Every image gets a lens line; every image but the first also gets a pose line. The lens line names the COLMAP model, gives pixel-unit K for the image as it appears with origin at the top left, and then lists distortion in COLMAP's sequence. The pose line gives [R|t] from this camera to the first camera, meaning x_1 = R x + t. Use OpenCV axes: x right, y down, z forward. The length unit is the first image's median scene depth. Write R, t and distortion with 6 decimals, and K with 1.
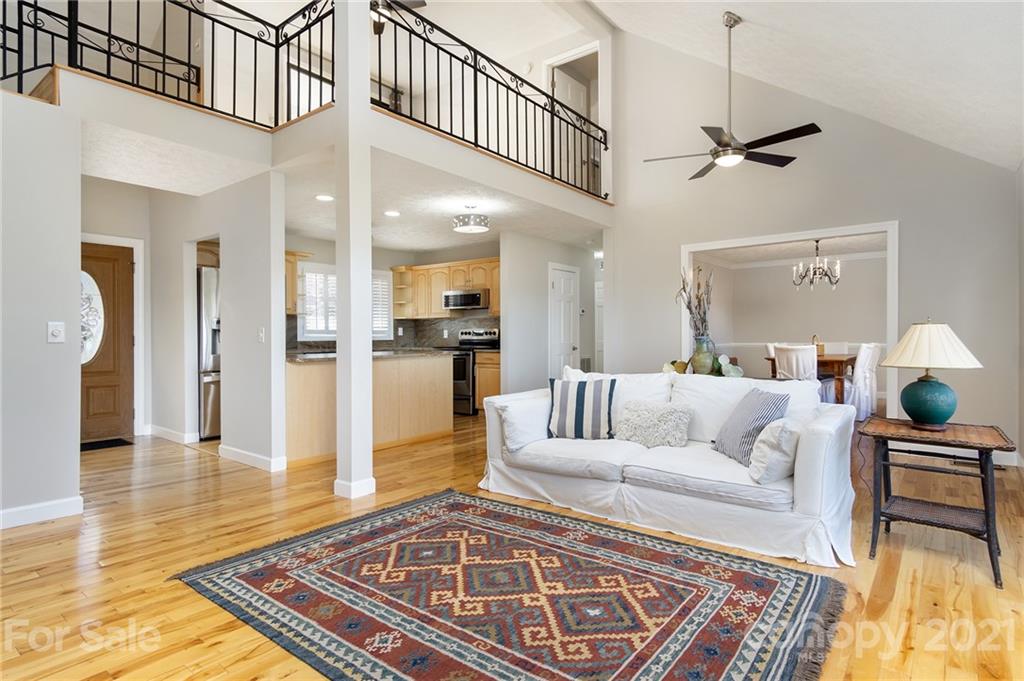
lens RADIAL K [[533.4, 0, 512.0], [0, 533.4, 340.5], [0, 0, 1]] dist [0.004010, 0.000210]
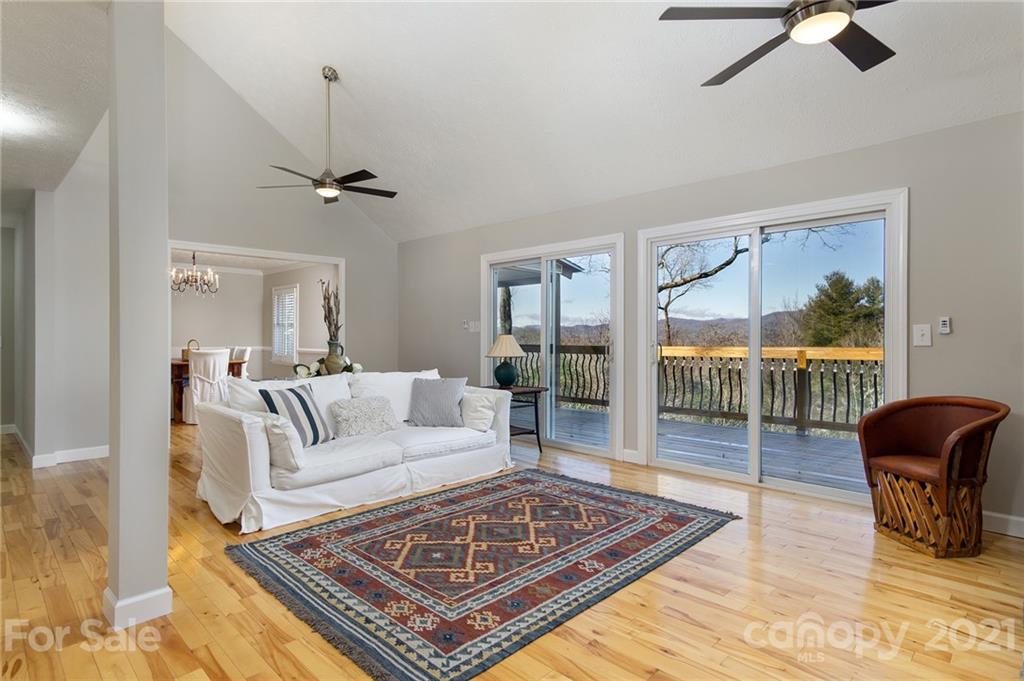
lens RADIAL K [[533.4, 0, 512.0], [0, 533.4, 340.5], [0, 0, 1]] dist [0.004010, 0.000210]
pose [[0.125894, -0.001561, 0.992043, -1.245471], [0.009028, 0.999959, 0.000428, -0.011328], [-0.992003, 0.008903, 0.125903, 0.786979]]
